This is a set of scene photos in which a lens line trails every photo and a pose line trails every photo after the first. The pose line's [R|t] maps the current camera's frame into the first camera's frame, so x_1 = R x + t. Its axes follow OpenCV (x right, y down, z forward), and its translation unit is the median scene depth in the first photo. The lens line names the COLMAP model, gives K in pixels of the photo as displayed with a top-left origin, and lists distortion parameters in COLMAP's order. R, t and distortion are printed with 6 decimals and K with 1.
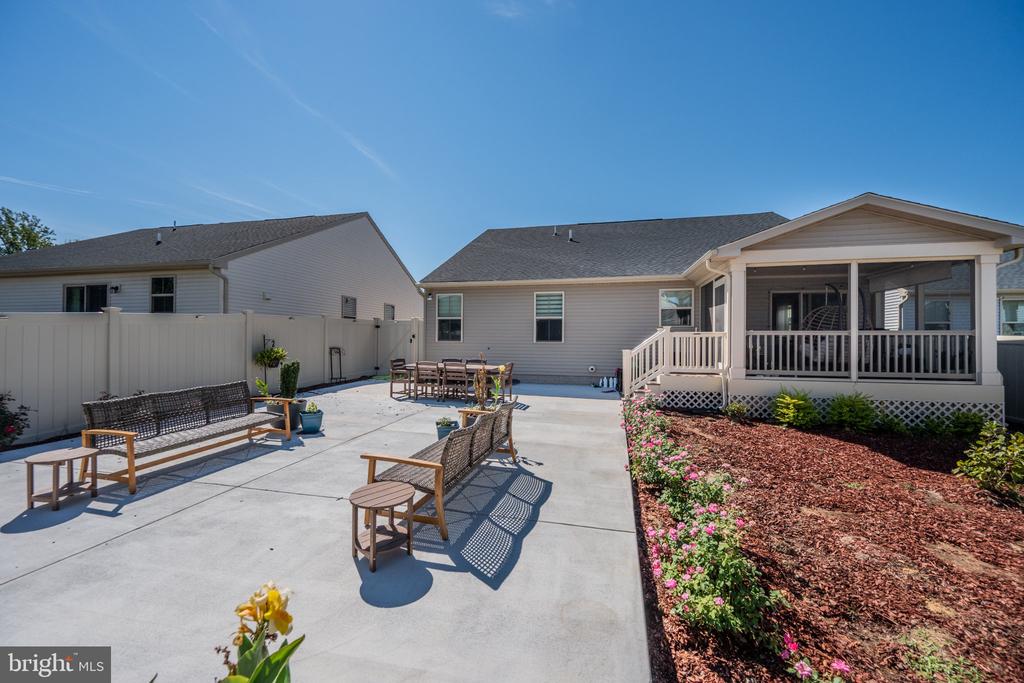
lens RADIAL K [[413.2, 0, 506.8], [0, 413.2, 336.3], [0, 0, 1]] dist [-0.001538, -0.000364]
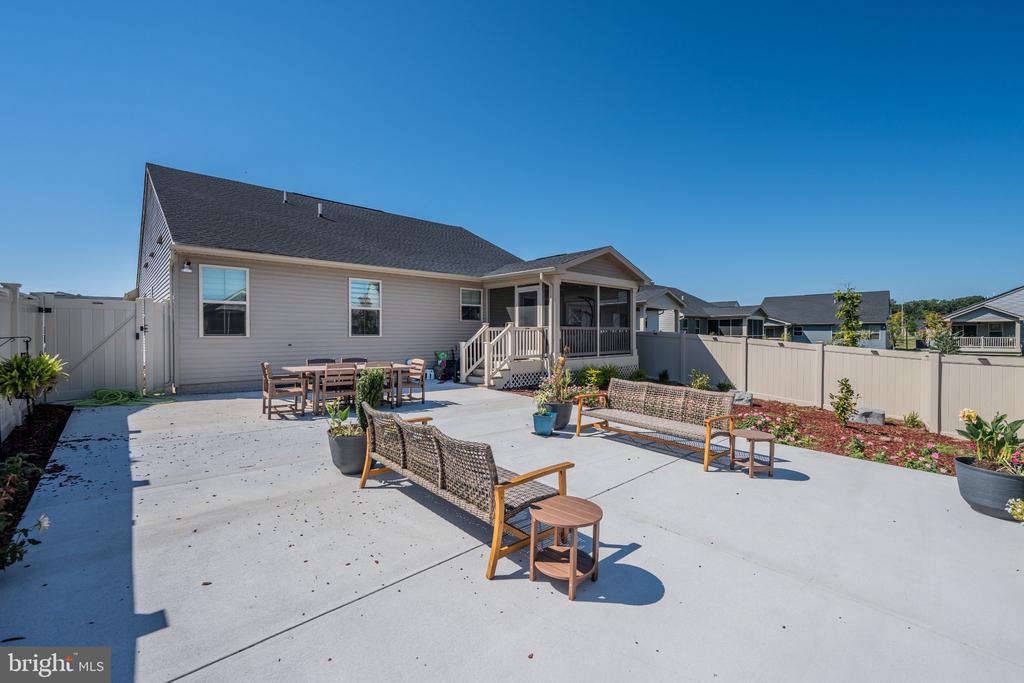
lens RADIAL K [[436.6, 0, 527.9], [0, 436.6, 336.0], [0, 0, 1]] dist [-0.002076, 0.000736]
pose [[0.533414, -0.012179, 0.845766, -0.768517], [-0.005892, 0.999819, 0.018114, -0.007074], [-0.845834, -0.014646, 0.533246, 0.299329]]
